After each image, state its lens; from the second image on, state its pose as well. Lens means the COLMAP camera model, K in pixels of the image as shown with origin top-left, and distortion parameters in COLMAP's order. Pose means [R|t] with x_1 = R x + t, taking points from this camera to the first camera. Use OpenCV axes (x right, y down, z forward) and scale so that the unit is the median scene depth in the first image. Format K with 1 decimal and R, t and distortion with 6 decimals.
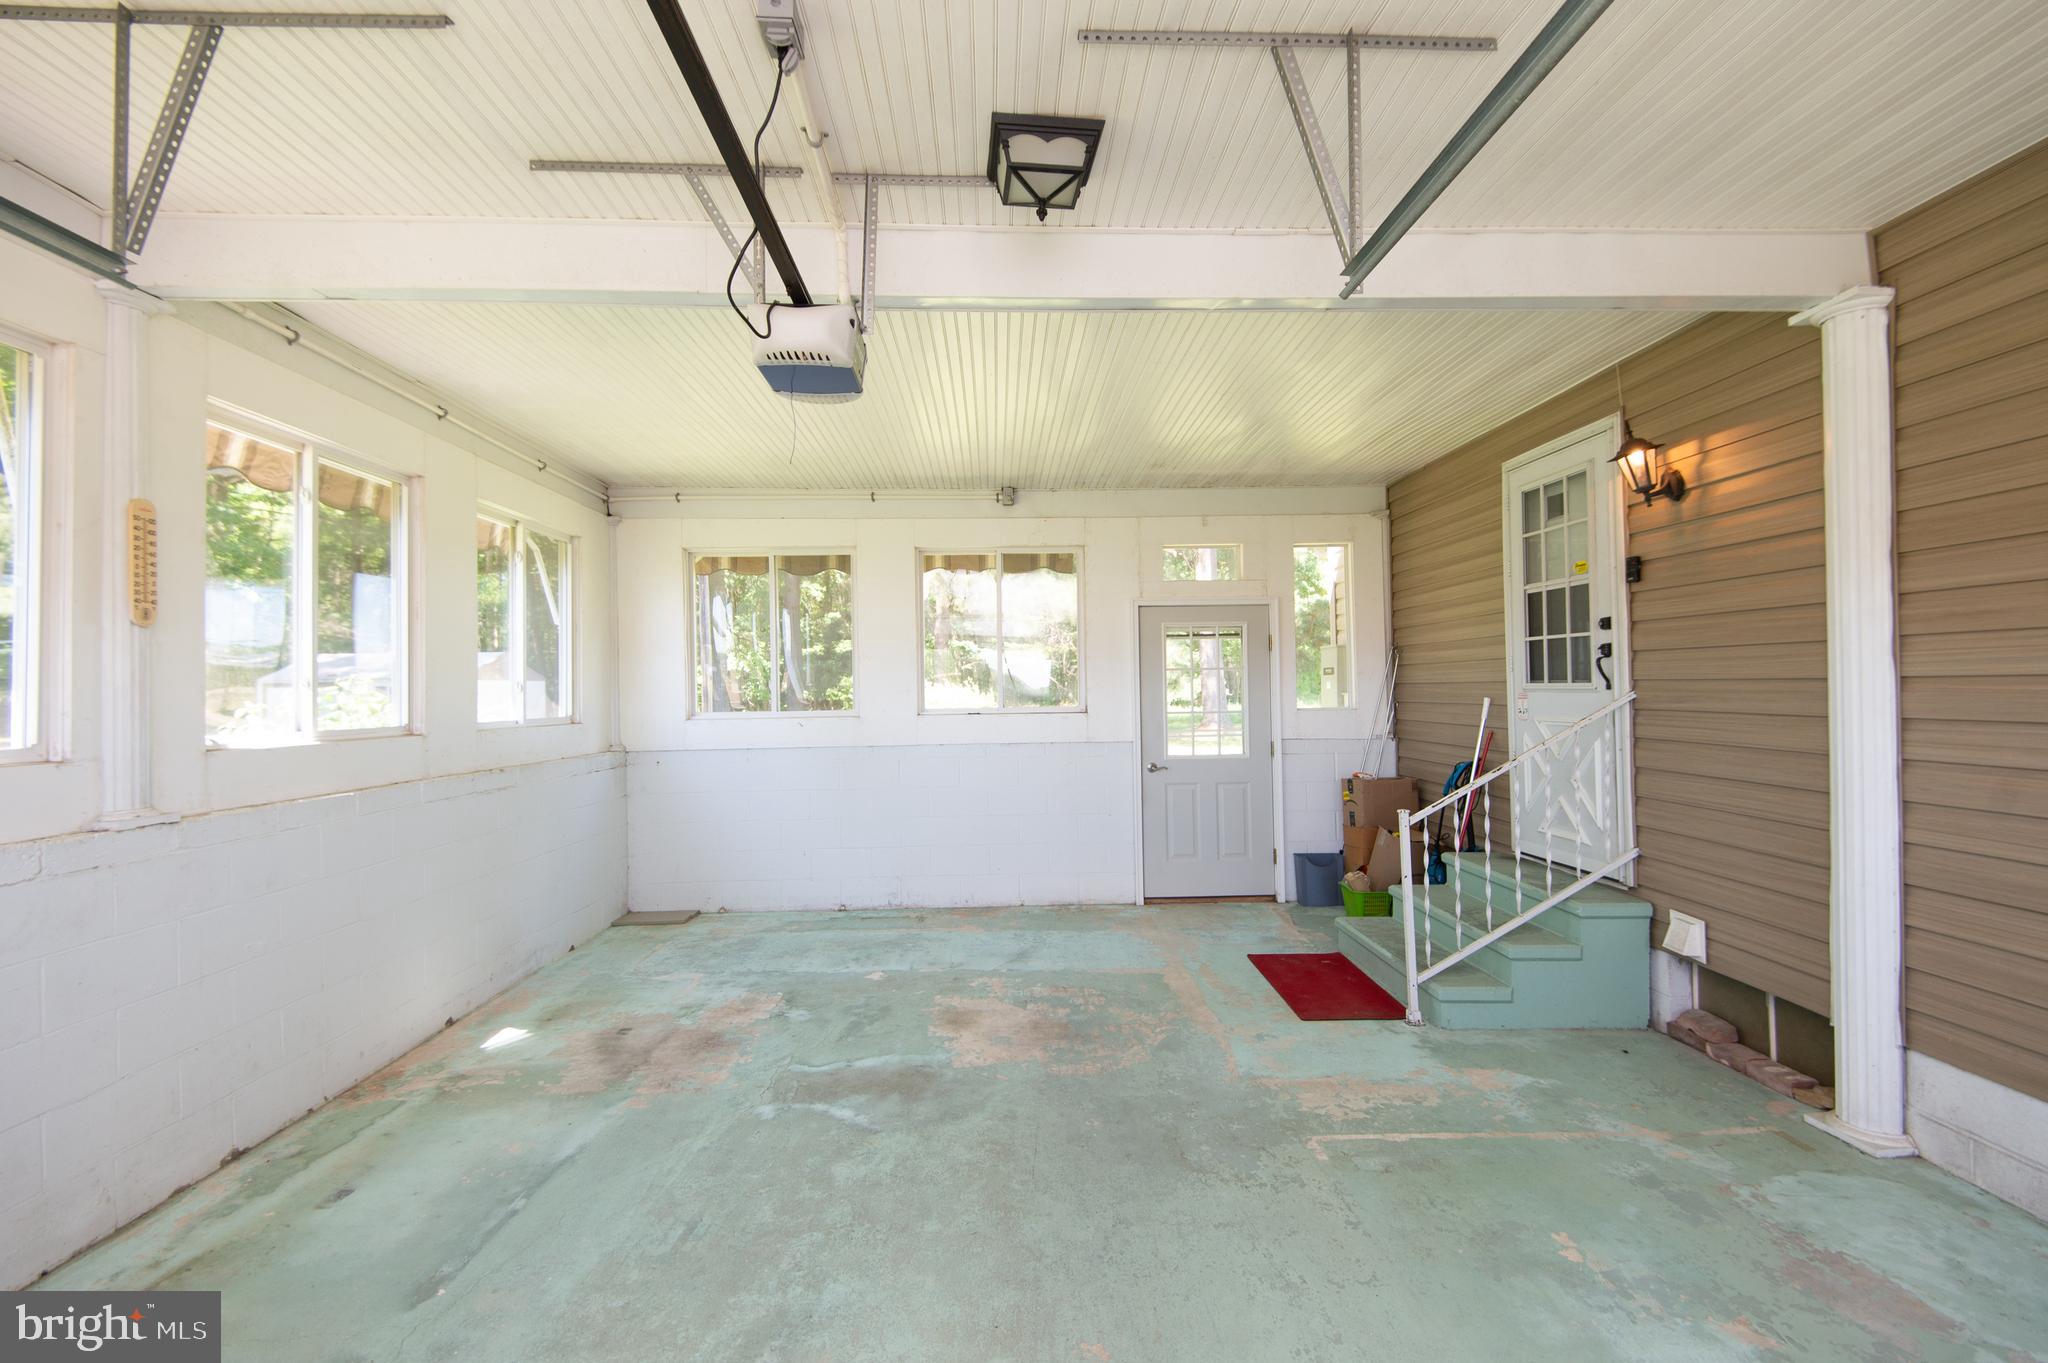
lens RADIAL K [[912.5, 0, 1028.8], [0, 912.5, 673.2], [0, 0, 1]] dist [0.024425, -0.020689]
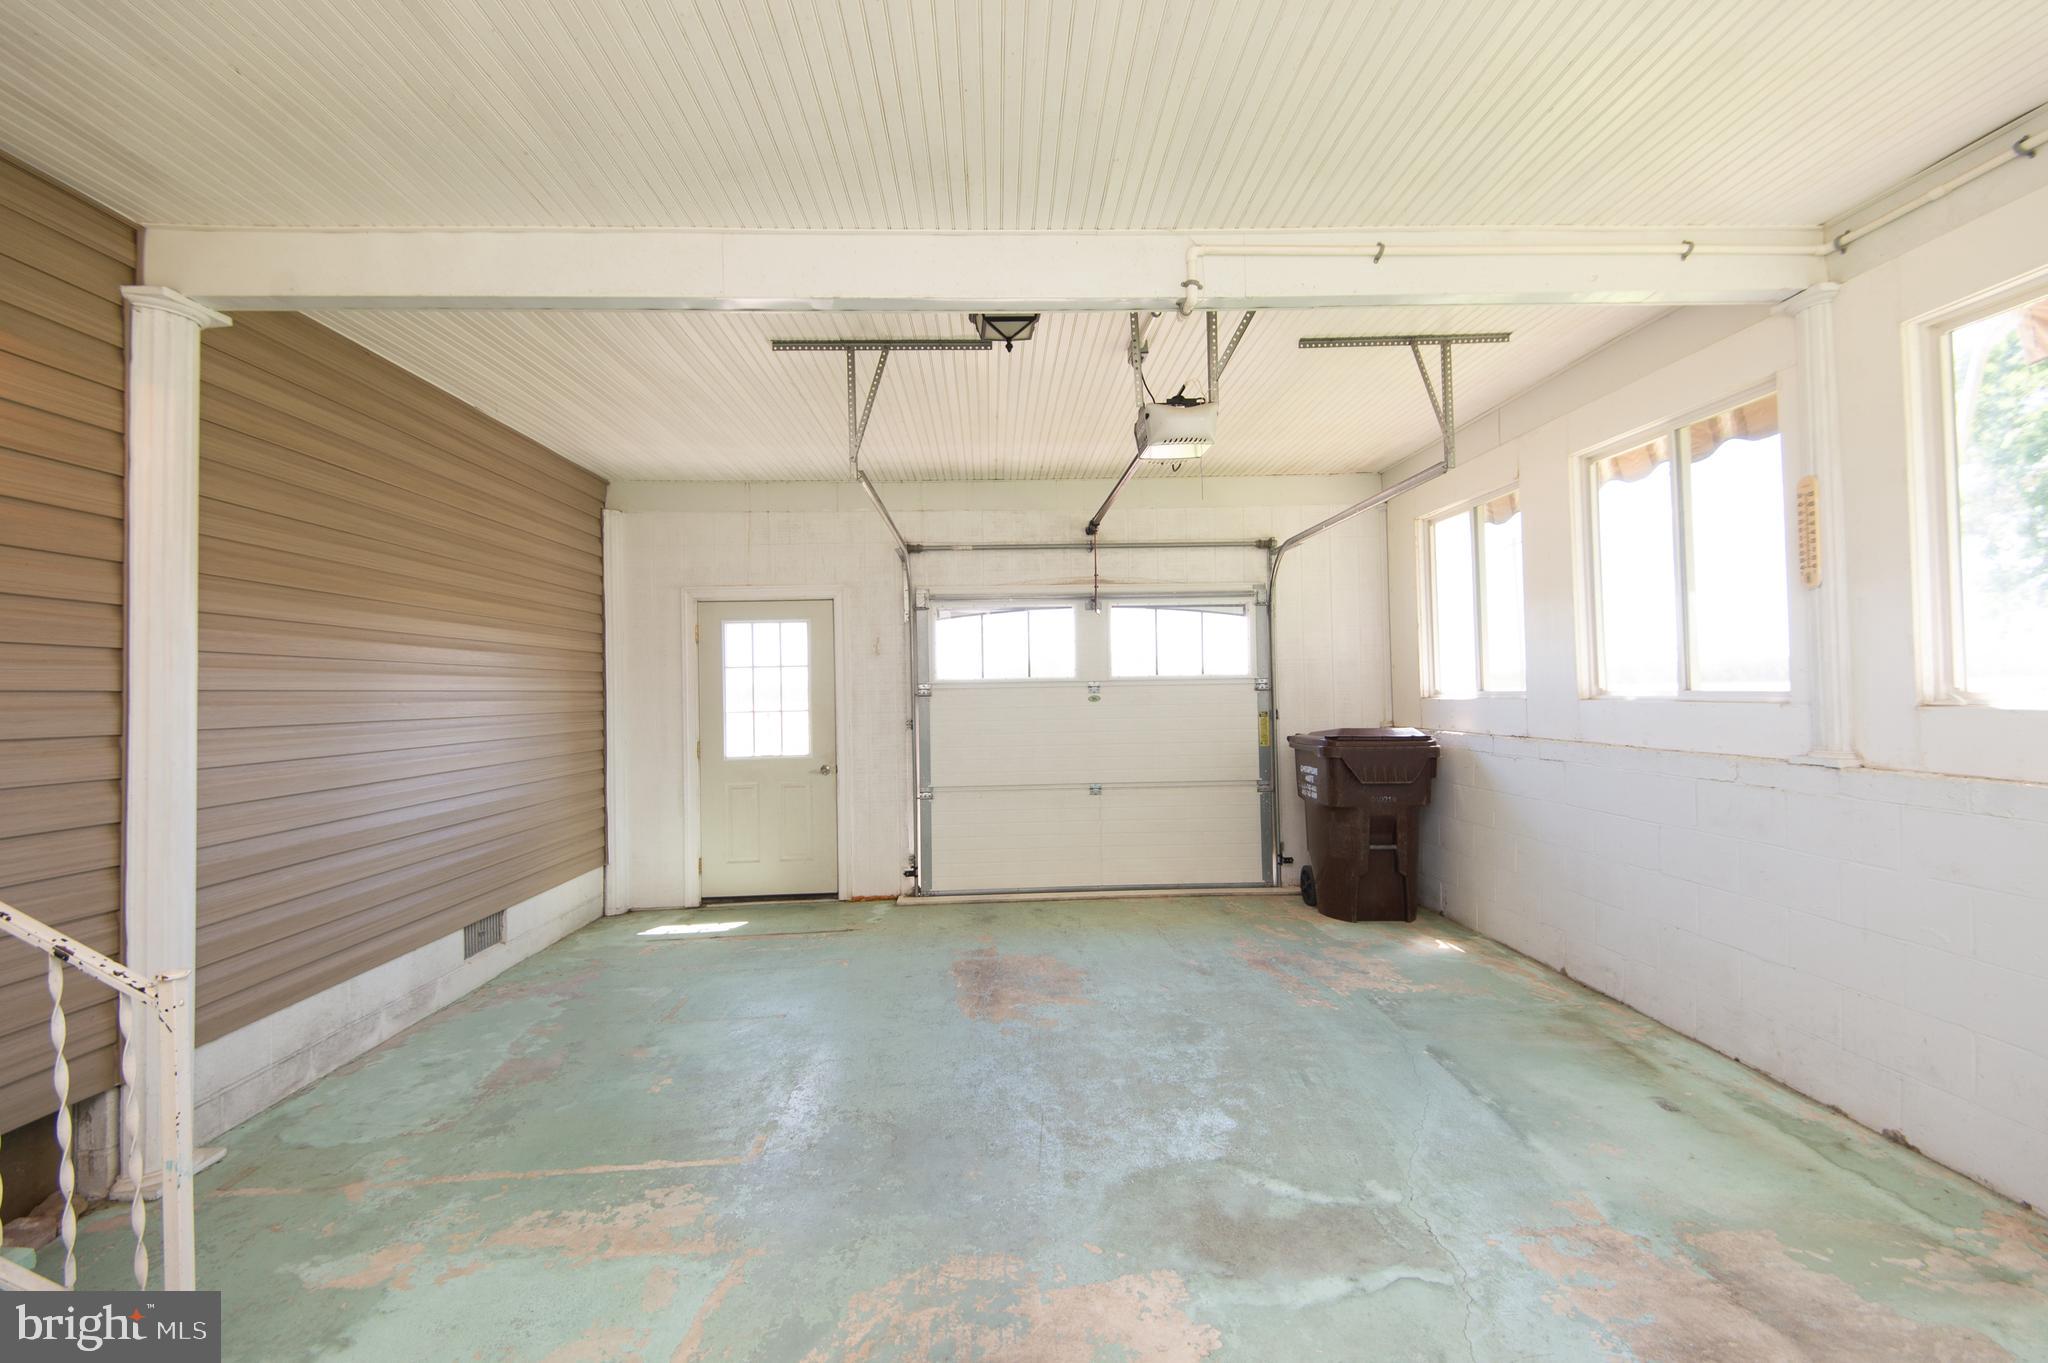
lens RADIAL K [[912.5, 0, 1028.8], [0, 912.5, 673.2], [0, 0, 1]] dist [0.024425, -0.020689]
pose [[-0.999343, 0.036112, -0.002954, 0.004906], [0.036192, 0.998751, -0.034443, 0.051450], [0.001707, -0.034527, -0.999402, 1.923210]]
